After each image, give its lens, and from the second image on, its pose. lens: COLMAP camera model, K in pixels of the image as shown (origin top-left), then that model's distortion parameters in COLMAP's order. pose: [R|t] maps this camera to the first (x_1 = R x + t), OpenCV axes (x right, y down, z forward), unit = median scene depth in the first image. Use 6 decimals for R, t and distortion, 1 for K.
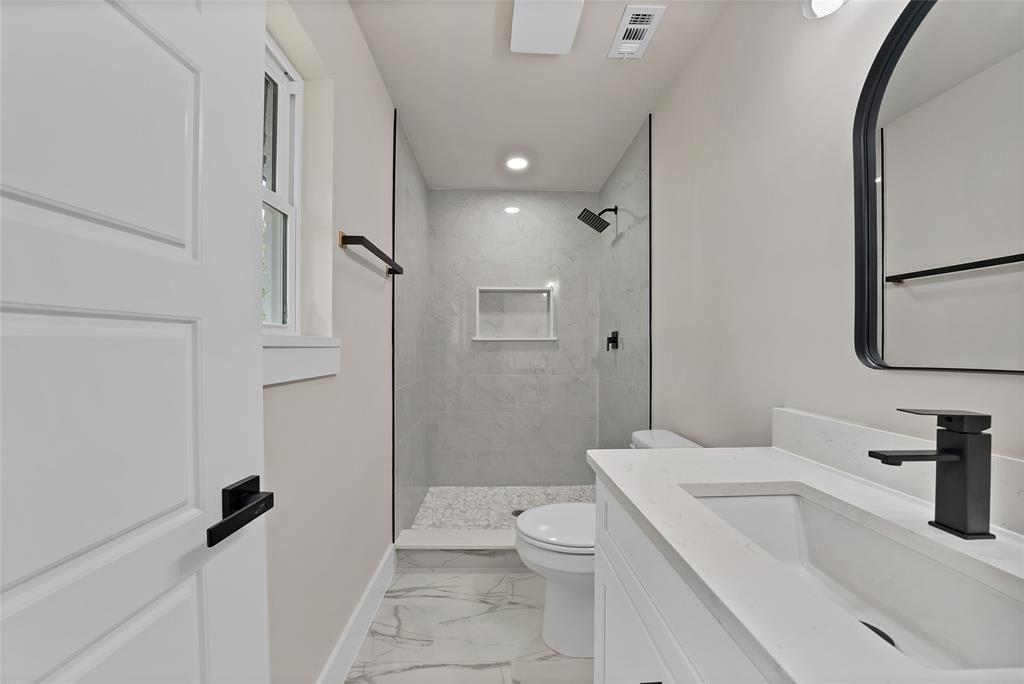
lens RADIAL K [[371.5, 0, 514.7], [0, 371.5, 343.9], [0, 0, 1]] dist [-0.026465, 0.001932]
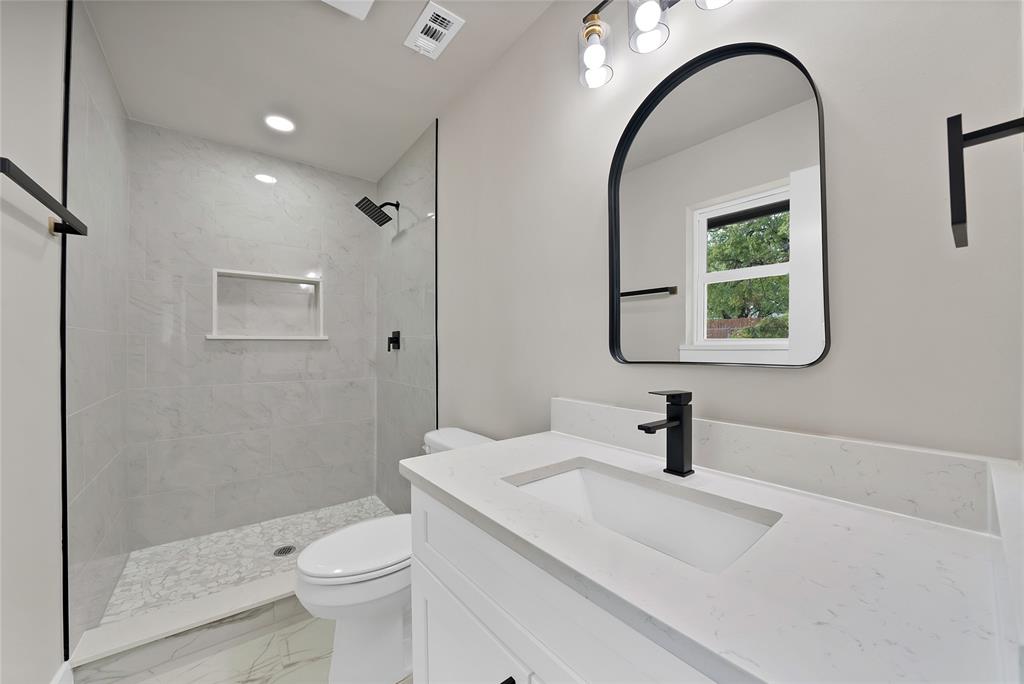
lens RADIAL K [[371.5, 0, 507.3], [0, 371.5, 343.1], [0, 0, 1]] dist [-0.026465, 0.001932]
pose [[0.807841, 0.004098, 0.589386, -0.076785], [-0.002874, 0.999991, -0.003013, -0.000859], [-0.589393, 0.000741, 0.807846, 0.064095]]
